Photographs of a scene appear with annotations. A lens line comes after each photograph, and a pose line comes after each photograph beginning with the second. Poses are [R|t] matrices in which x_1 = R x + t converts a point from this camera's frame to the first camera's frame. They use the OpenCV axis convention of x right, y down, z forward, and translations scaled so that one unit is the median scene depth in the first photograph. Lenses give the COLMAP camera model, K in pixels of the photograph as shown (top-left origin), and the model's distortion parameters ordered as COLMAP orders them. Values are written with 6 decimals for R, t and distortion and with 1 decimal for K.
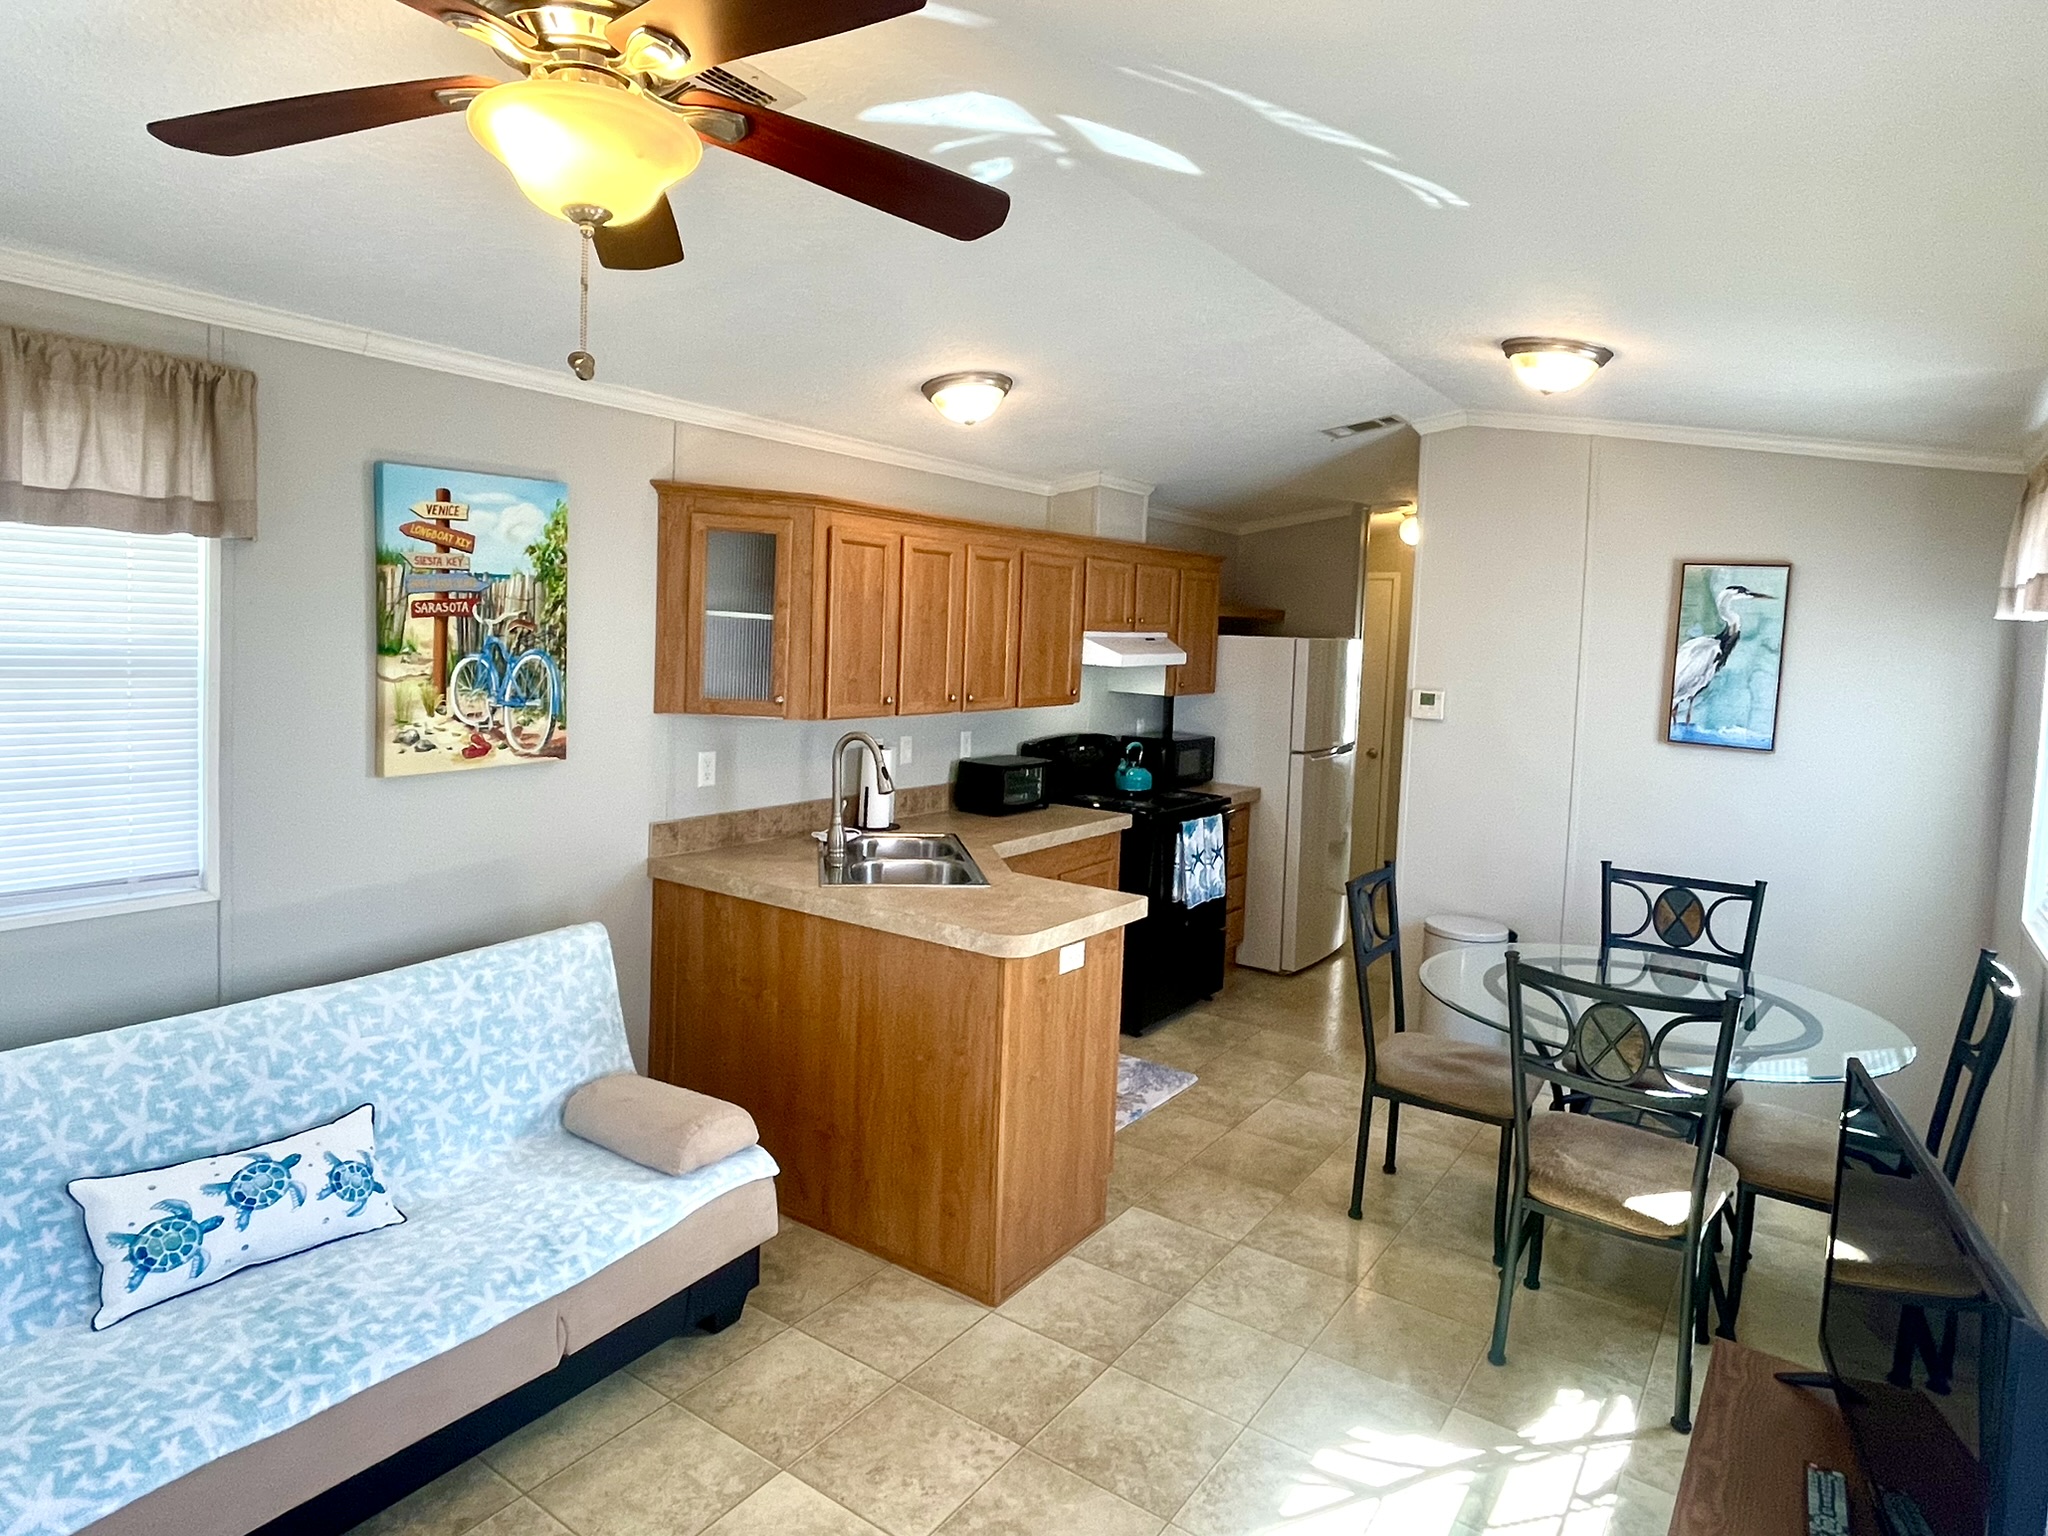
lens RADIAL K [[1186.1, 0, 1011.6], [0, 1186.1, 696.9], [0, 0, 1]] dist [-0.027807, 0.015699]
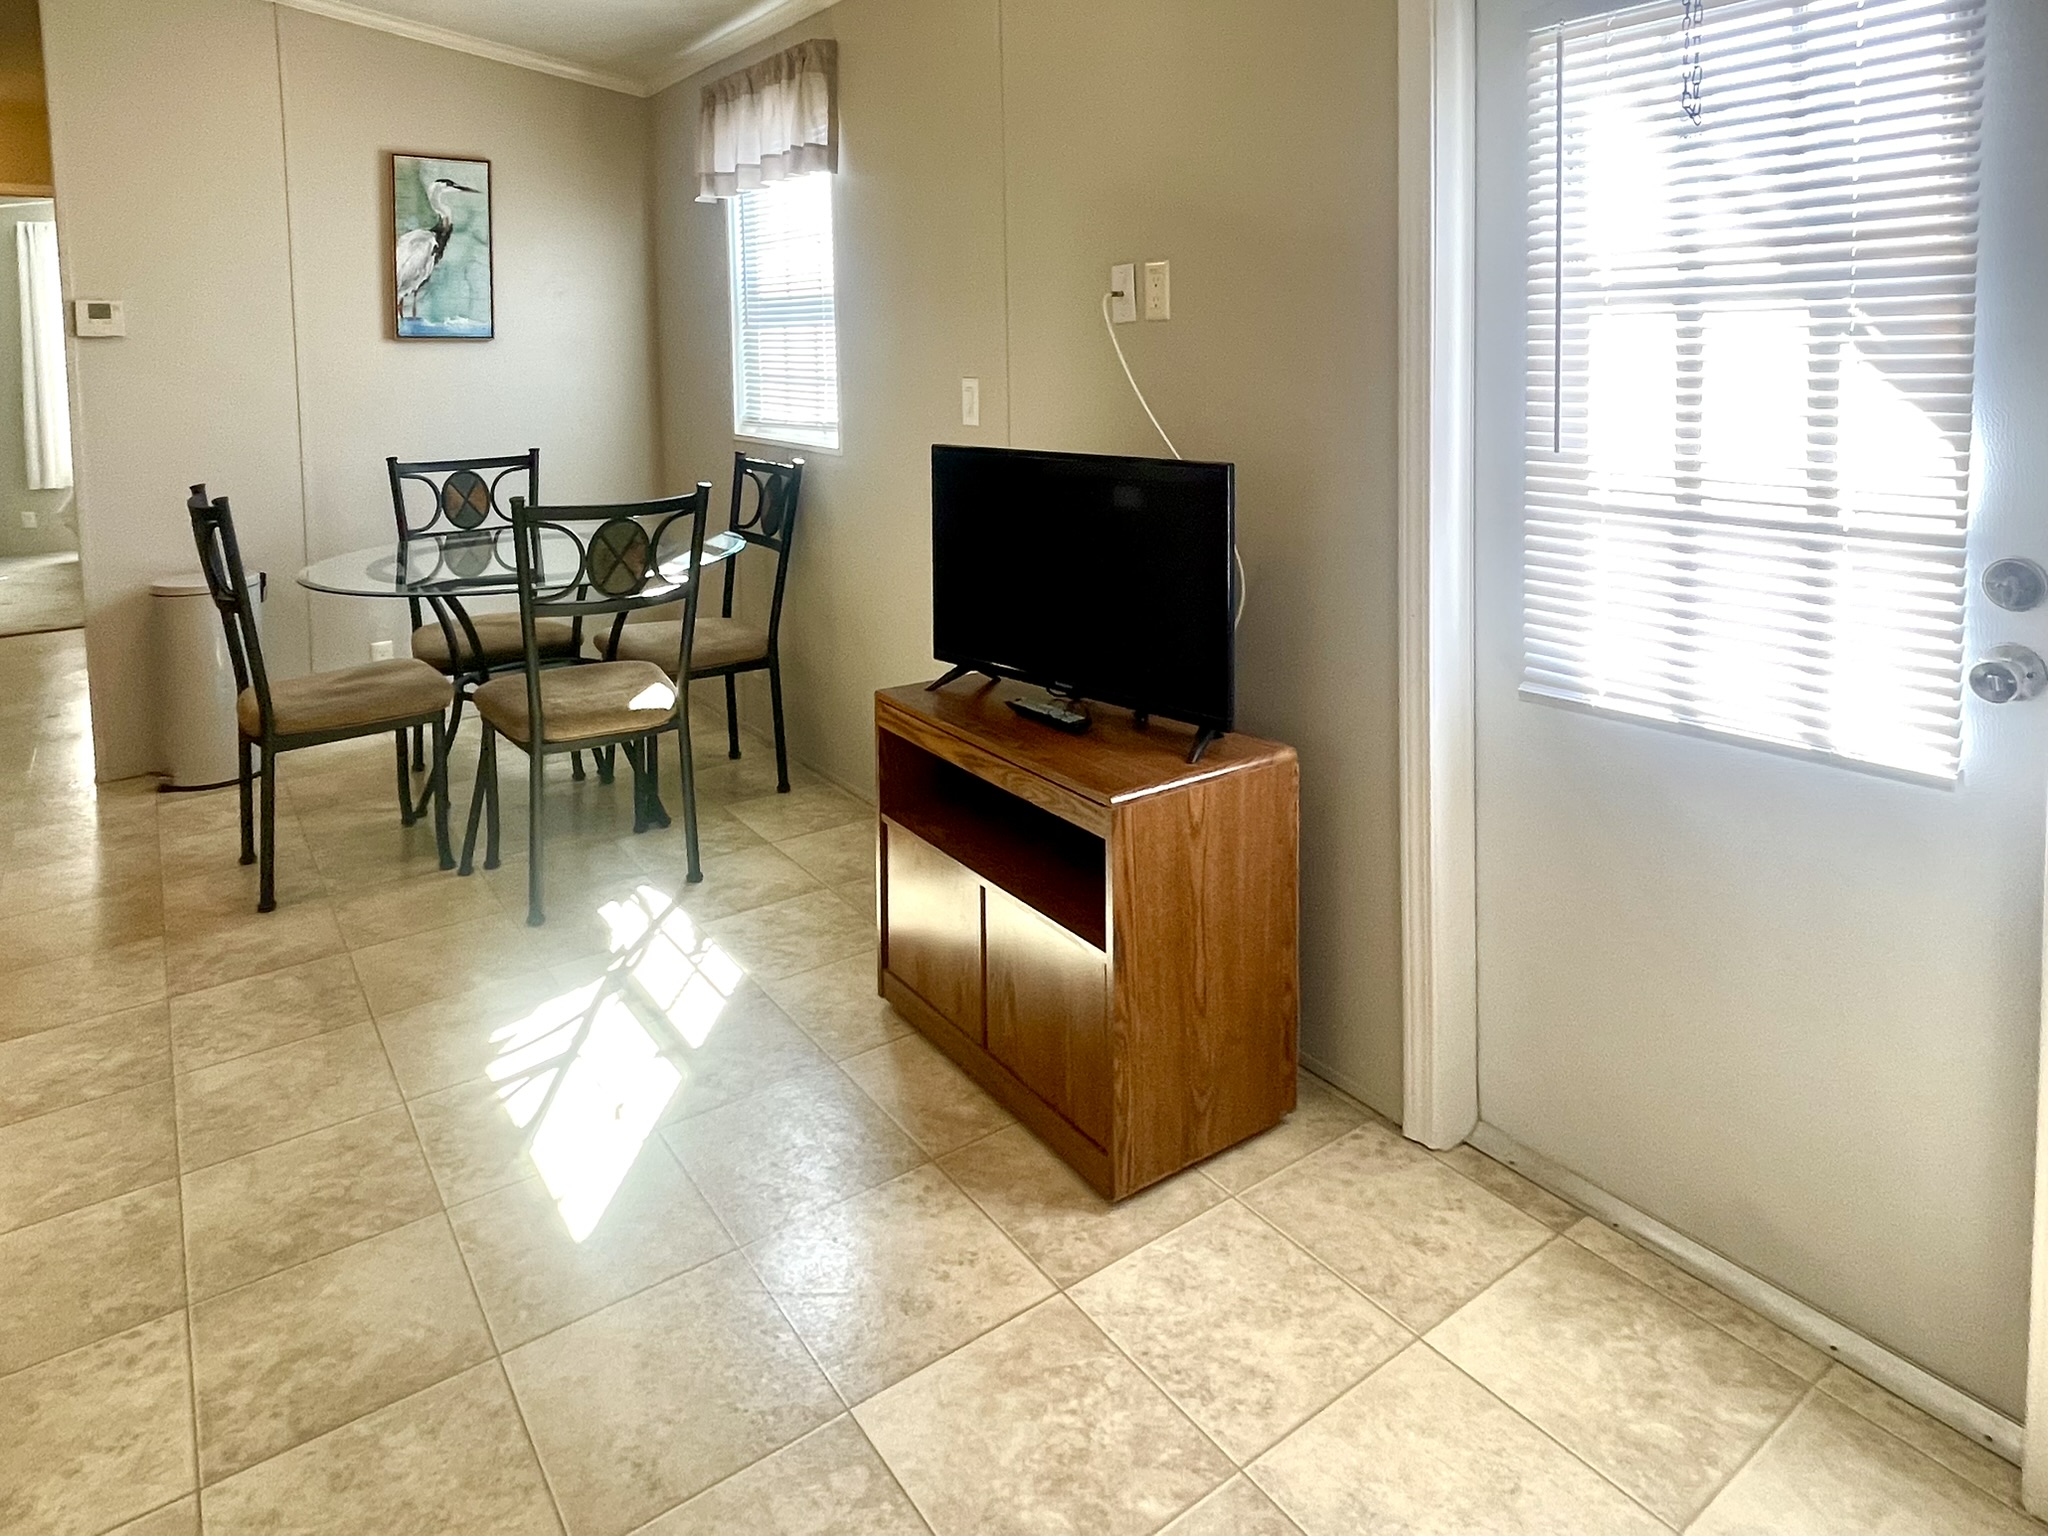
lens RADIAL K [[1263.4, 0, 1021.8], [0, 1263.4, 426.8], [0, 0, 1]] dist [0.000702, -0.003082]
pose [[0.336033, -0.113164, 0.935027, -0.361202], [0.090981, 0.992013, 0.087363, 0.093305], [-0.937446, 0.055713, 0.343645, 0.219566]]
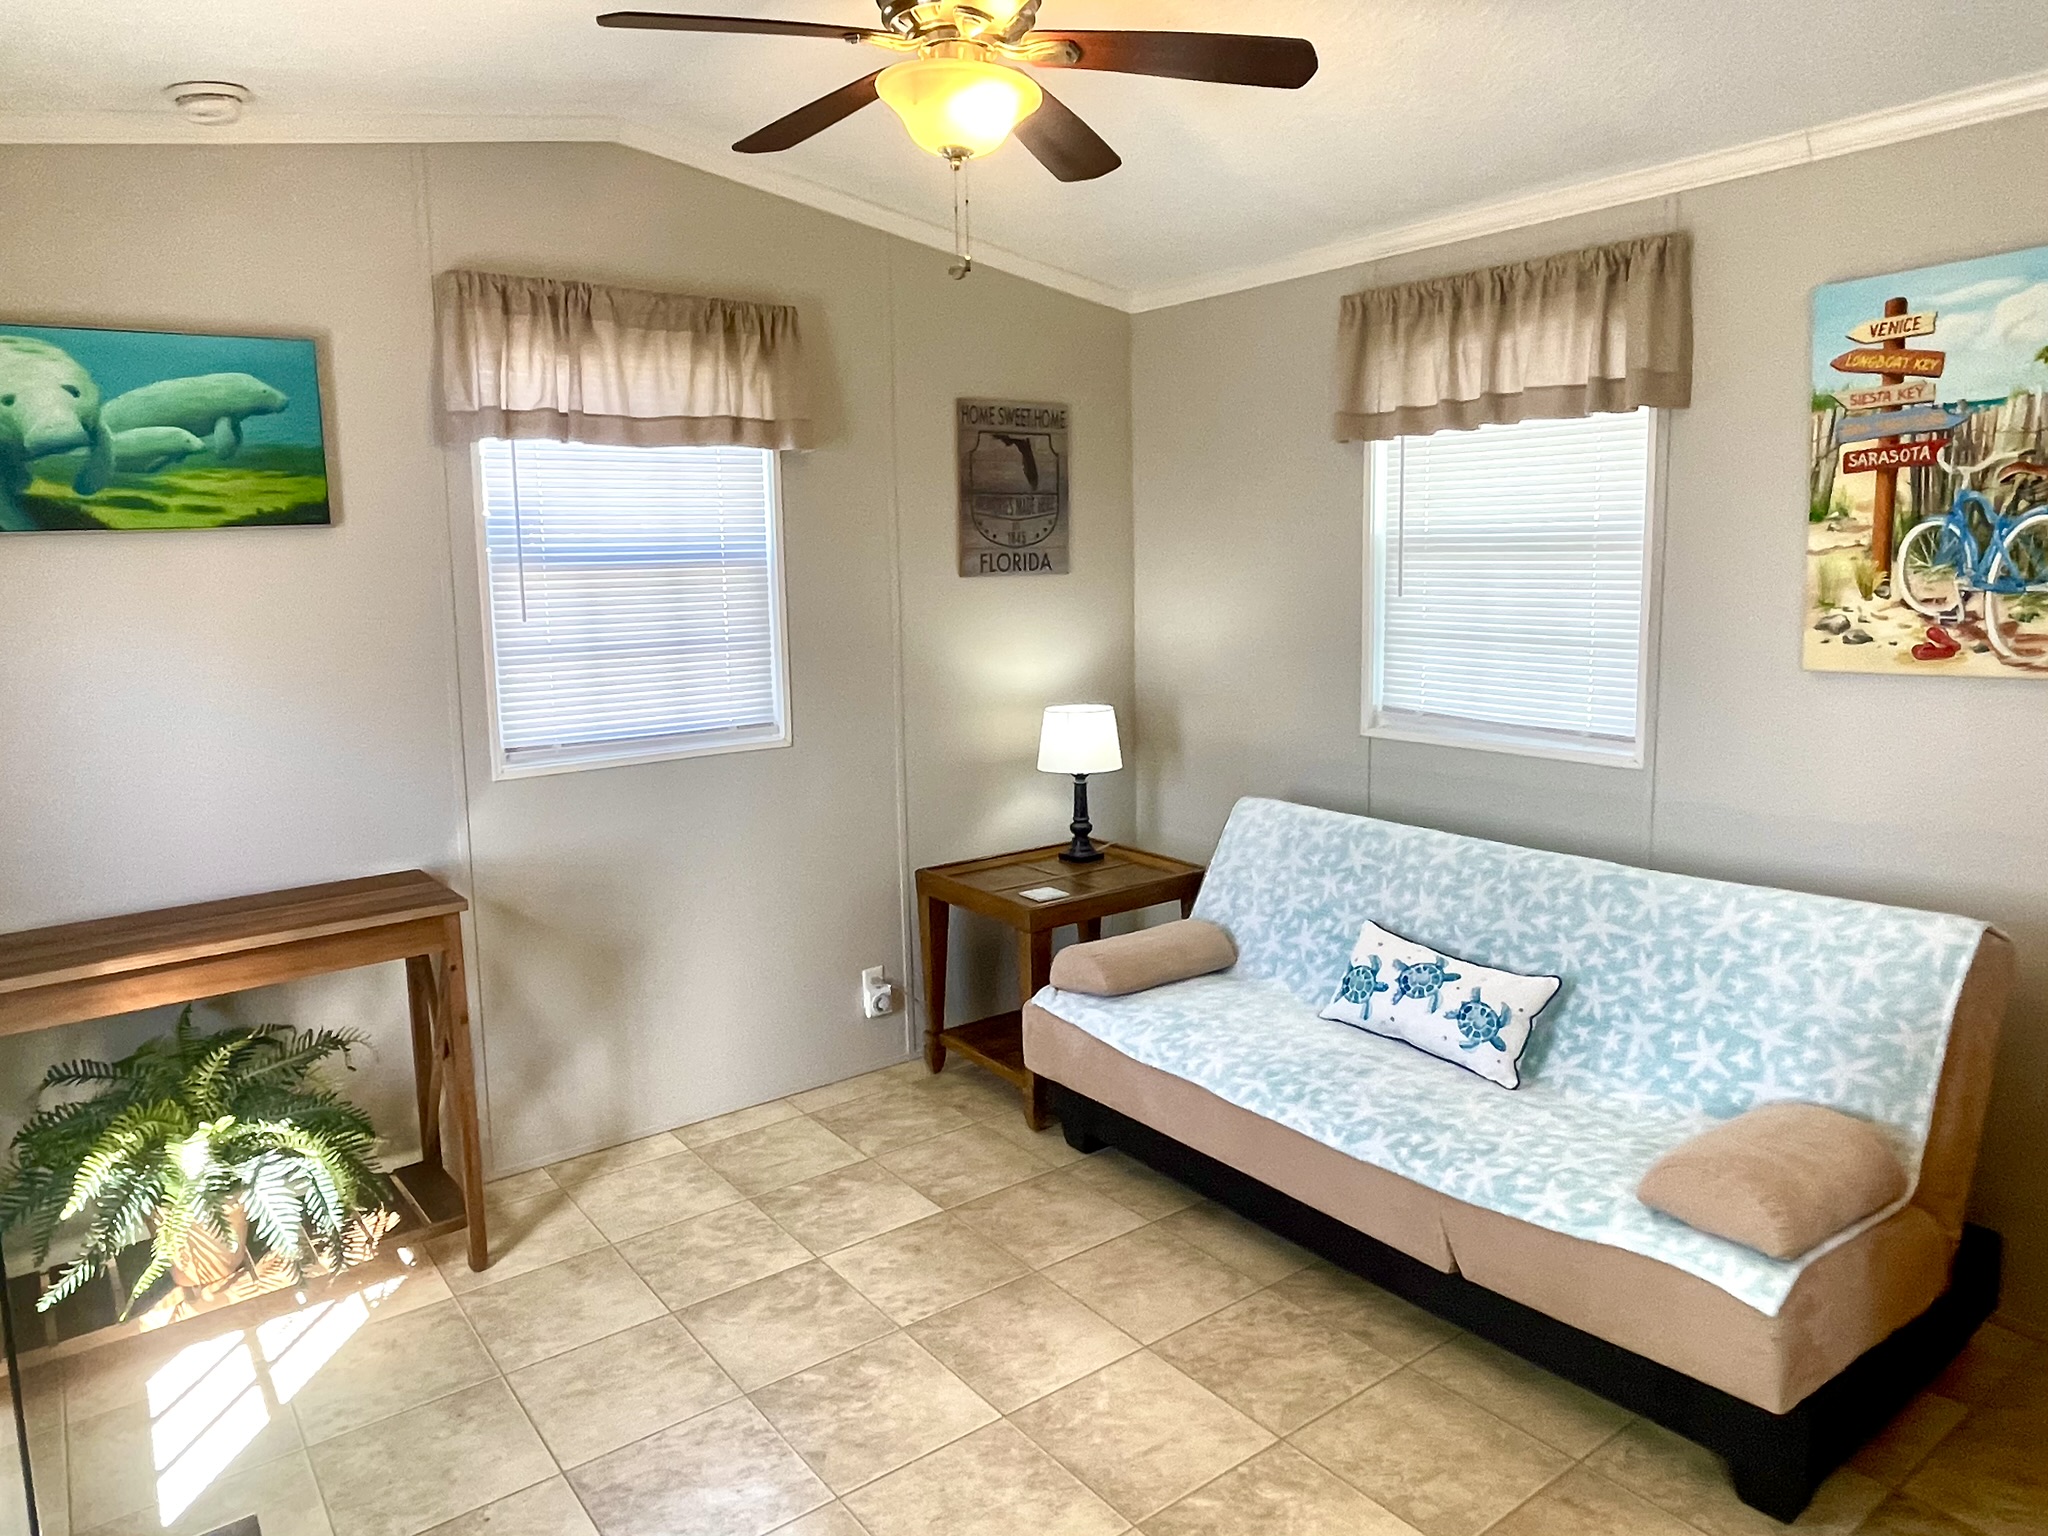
lens RADIAL K [[1332.6, 0, 1032.2], [0, 1332.6, 724.0], [0, 0, 1]] dist [-0.005839, 0.000179]
pose [[-0.302356, 0.087358, -0.949183, 0.516127], [-0.048882, 0.993060, 0.106967, 0.031099], [0.951941, 0.078740, -0.295988, 0.737095]]
